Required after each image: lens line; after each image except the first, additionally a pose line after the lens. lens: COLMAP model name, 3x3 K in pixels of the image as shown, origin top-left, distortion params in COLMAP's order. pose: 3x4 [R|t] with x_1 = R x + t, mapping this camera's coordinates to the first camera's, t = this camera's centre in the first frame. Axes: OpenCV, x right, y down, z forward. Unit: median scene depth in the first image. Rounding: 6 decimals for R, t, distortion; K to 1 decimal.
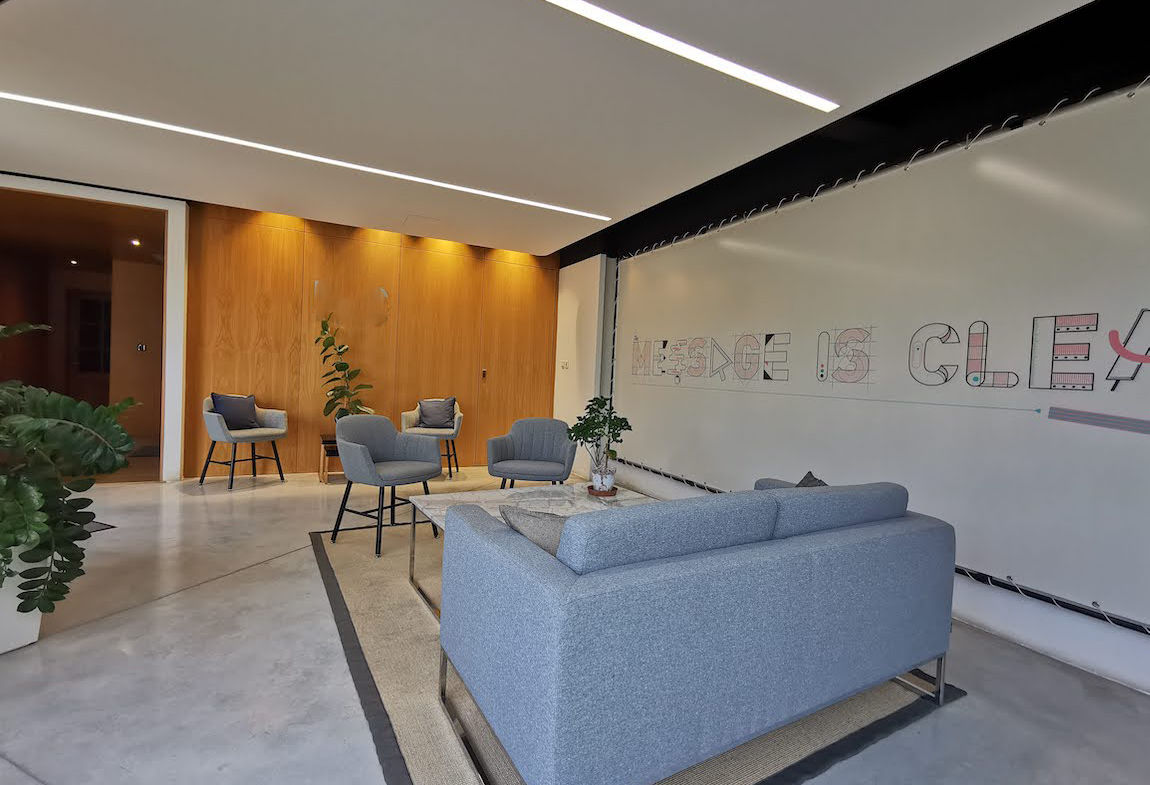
lens RADIAL K [[514.7, 0, 561.2], [0, 514.7, 388.1], [0, 0, 1]] dist [0.017545, -0.001172]
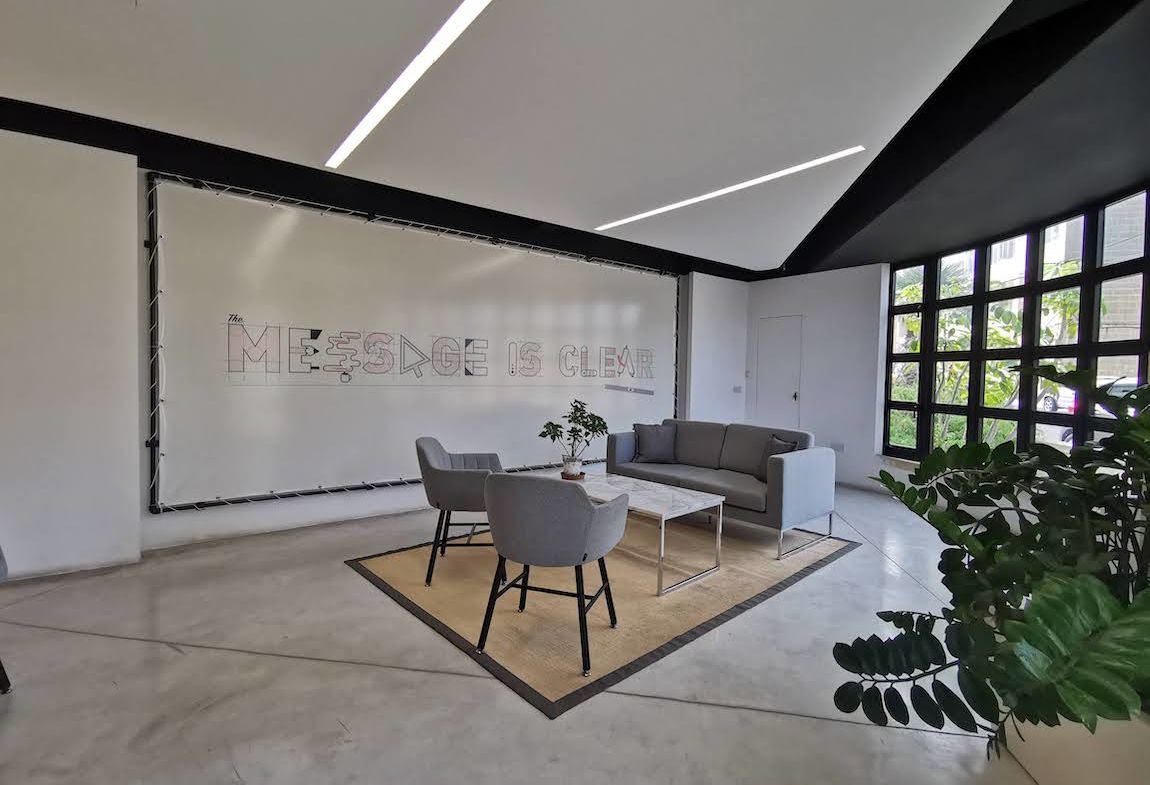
lens RADIAL K [[514.7, 0, 572.1], [0, 514.7, 394.7], [0, 0, 1]] dist [0.017545, -0.001172]
pose [[-0.195534, -0.059625, 0.978883, -0.875758], [0.019443, 0.997718, 0.064656, -0.045330], [-0.980504, 0.031675, -0.193929, 0.995273]]
